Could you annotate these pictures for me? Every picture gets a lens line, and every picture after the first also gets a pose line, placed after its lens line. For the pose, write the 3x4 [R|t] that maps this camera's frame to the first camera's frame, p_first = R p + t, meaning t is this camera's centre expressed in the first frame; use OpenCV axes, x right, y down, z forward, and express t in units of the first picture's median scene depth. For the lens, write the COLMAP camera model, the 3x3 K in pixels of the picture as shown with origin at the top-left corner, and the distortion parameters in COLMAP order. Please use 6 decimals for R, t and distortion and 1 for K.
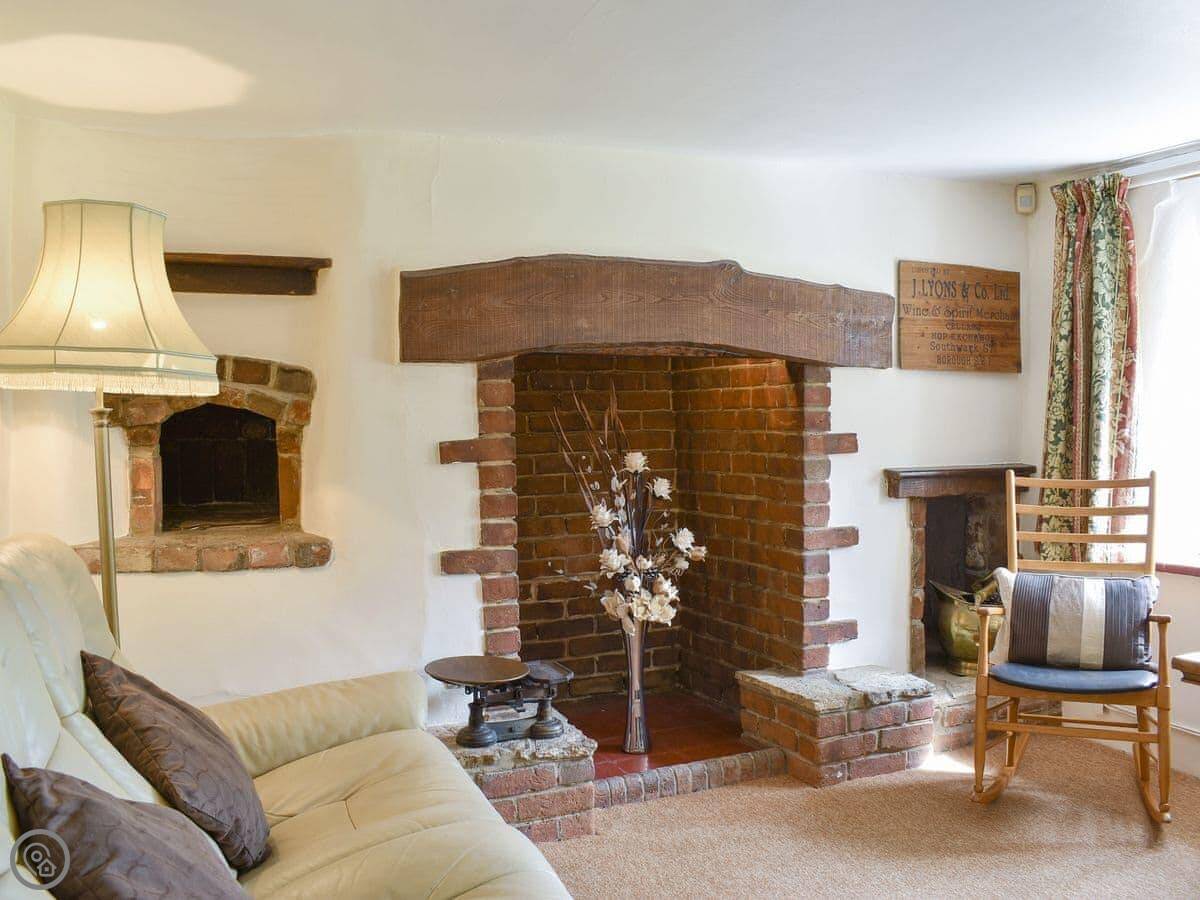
lens RADIAL K [[1038.8, 0, 600.0], [0, 1038.8, 450.0], [0, 0, 1]] dist [-0.038063, 0.004527]
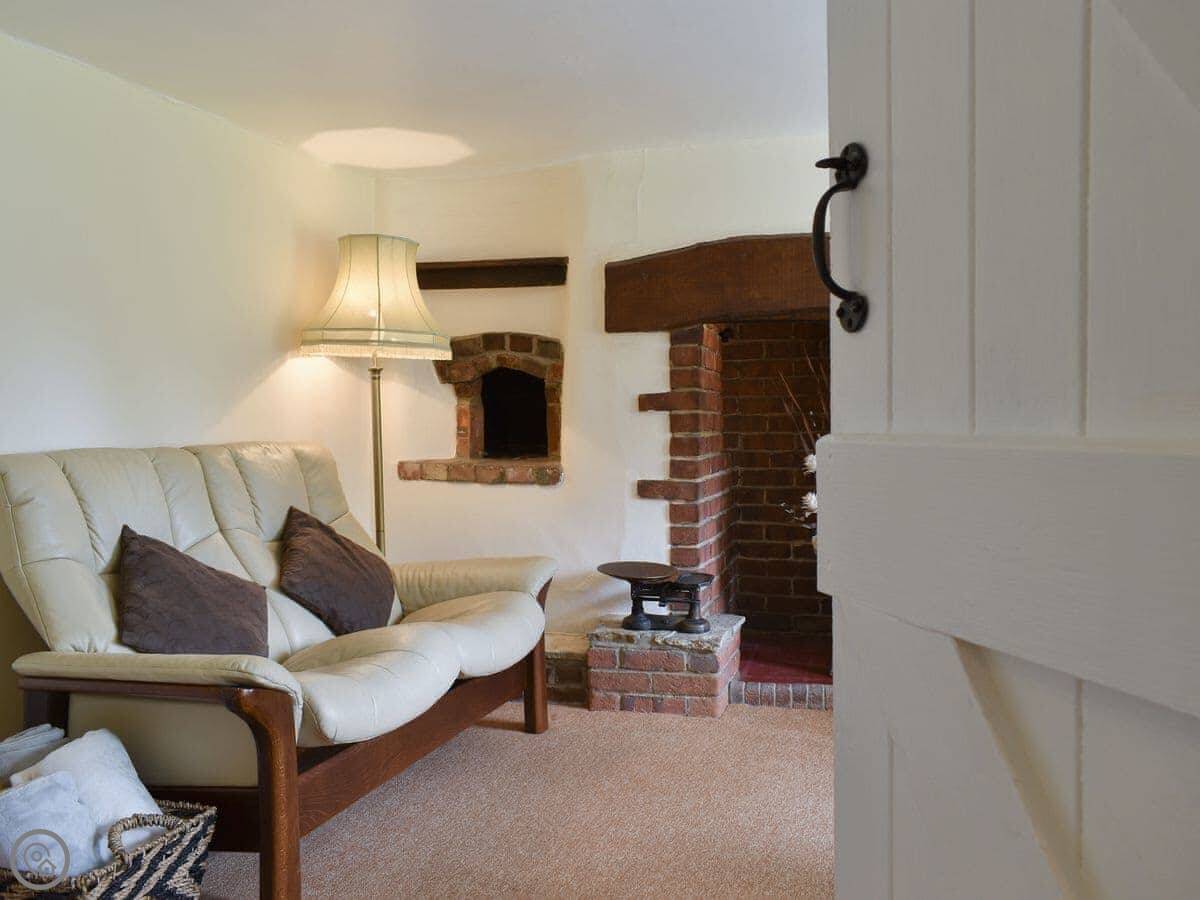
lens RADIAL K [[993.8, 0, 600.0], [0, 993.8, 450.0], [0, 0, 1]] dist [0.059749, 0.000919]
pose [[0.810202, 0.033269, -0.585205, 0.530733], [-0.019955, 0.999375, 0.029187, 0.026238], [0.585811, -0.011970, 0.810360, -0.022993]]
